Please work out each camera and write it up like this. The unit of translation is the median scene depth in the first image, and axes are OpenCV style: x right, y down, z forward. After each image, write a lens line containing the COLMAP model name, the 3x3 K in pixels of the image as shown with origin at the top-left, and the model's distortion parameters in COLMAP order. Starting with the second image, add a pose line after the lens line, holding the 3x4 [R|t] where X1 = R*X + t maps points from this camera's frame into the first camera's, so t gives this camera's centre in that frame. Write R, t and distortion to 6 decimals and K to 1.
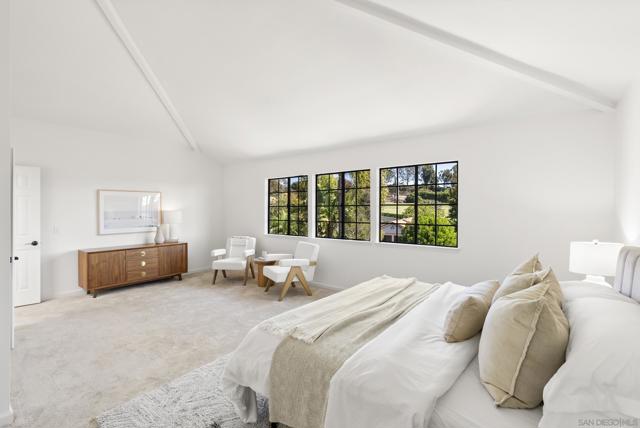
lens RADIAL K [[289.7, 0, 318.4], [0, 289.7, 211.1], [0, 0, 1]] dist [-0.002825, -0.000119]
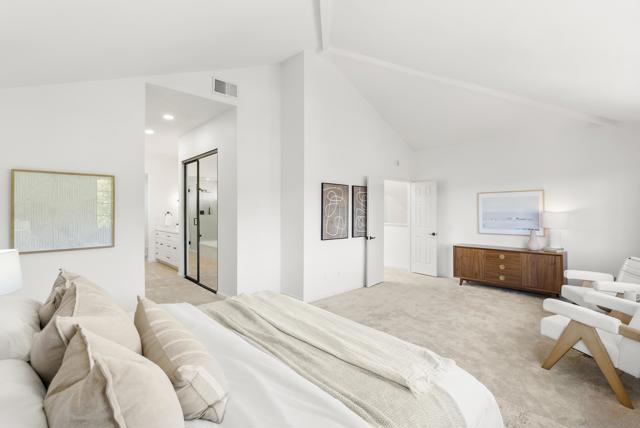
lens RADIAL K [[289.7, 0, 316.9], [0, 289.7, 212.3], [0, 0, 1]] dist [-0.002825, -0.000119]
pose [[-0.167394, 0.006107, -0.985871, 0.455036], [-0.006163, 0.999955, 0.007240, -0.003185], [0.985871, 0.007288, -0.167349, 0.571609]]
